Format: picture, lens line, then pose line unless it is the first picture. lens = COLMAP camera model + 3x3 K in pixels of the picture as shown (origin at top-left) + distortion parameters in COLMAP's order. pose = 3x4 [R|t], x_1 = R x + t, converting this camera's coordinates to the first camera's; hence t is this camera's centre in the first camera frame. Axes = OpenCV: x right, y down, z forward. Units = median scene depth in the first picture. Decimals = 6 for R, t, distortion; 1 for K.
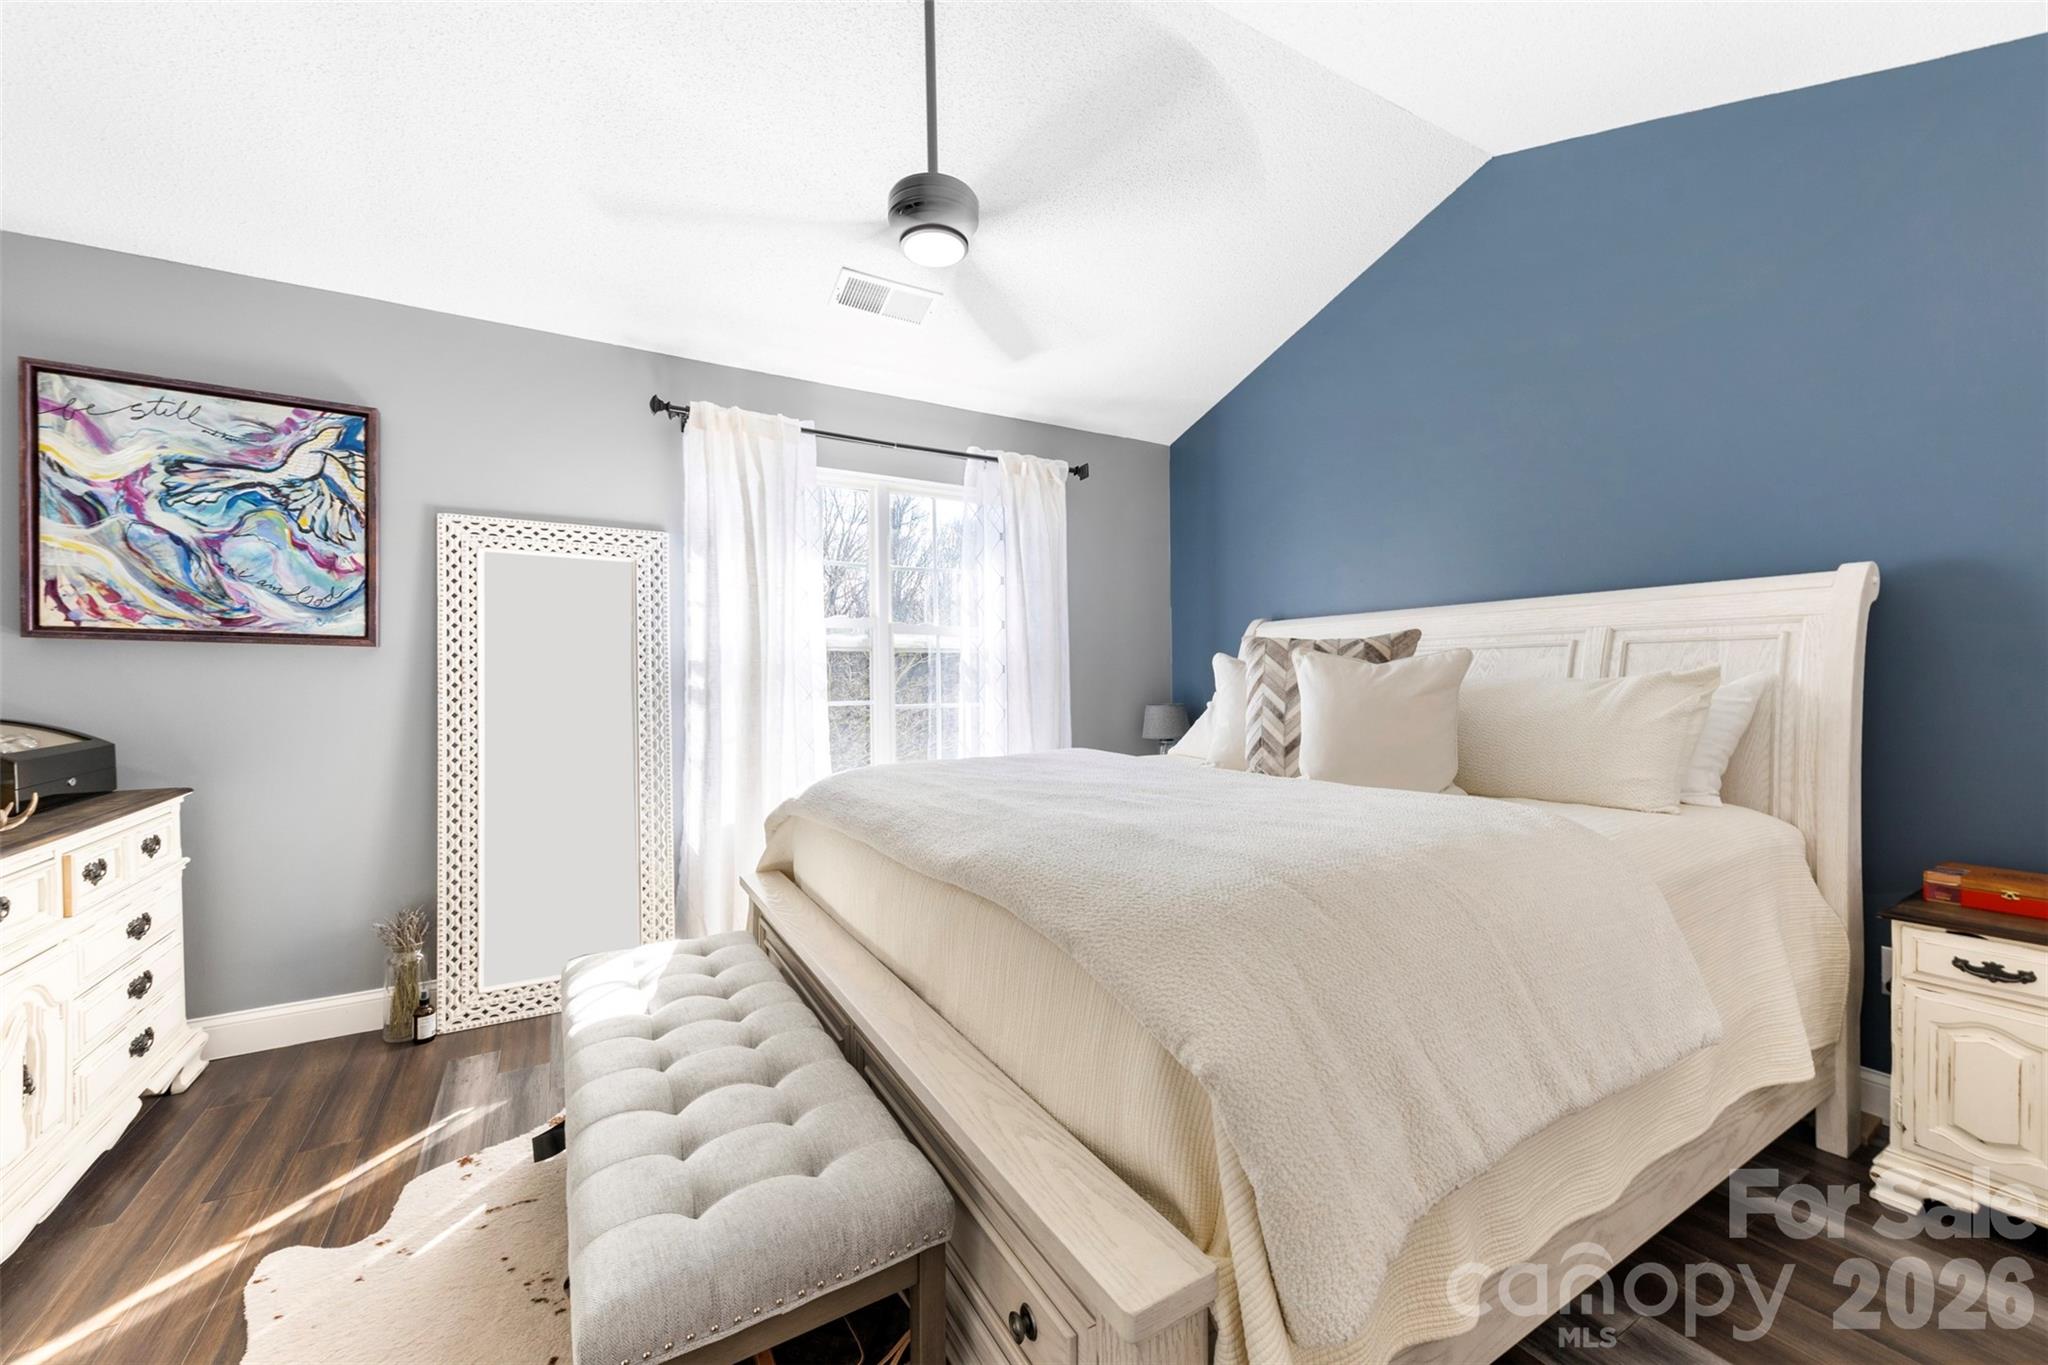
lens RADIAL K [[780.9, 0, 1022.5], [0, 780.9, 687.8], [0, 0, 1]] dist [0.014909, -0.005514]
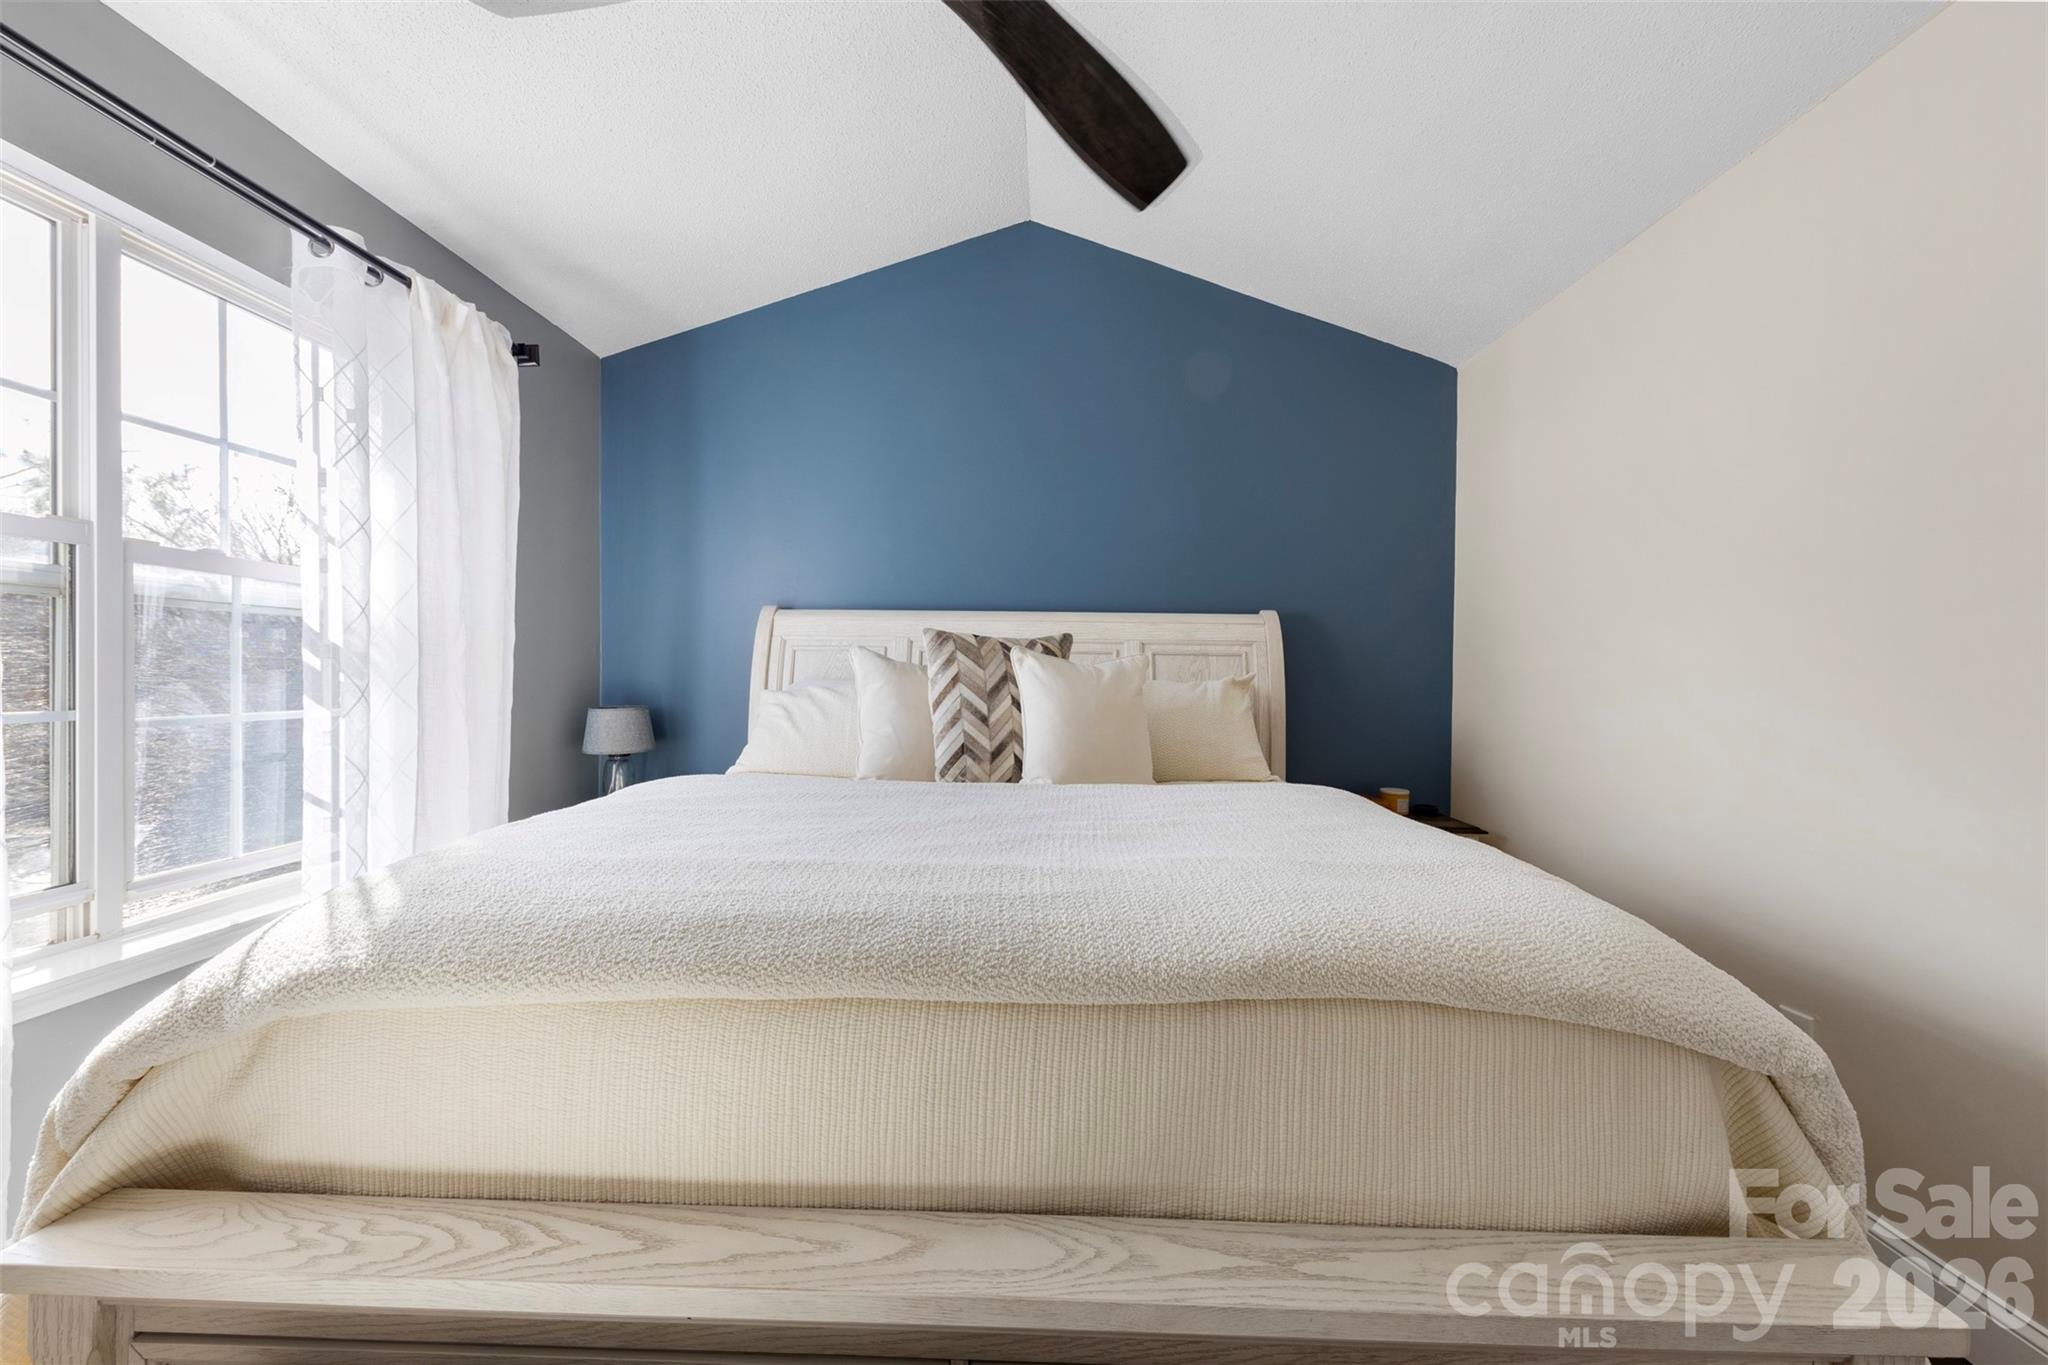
lens RADIAL K [[780.9, 0, 1031.0], [0, 780.9, 680.0], [0, 0, 1]] dist [0.014909, -0.005514]
pose [[0.513464, 0.006714, 0.858085, -0.427820], [-0.006612, 0.999971, -0.003867, -0.006906], [-0.858085, -0.003688, 0.513494, 0.472836]]
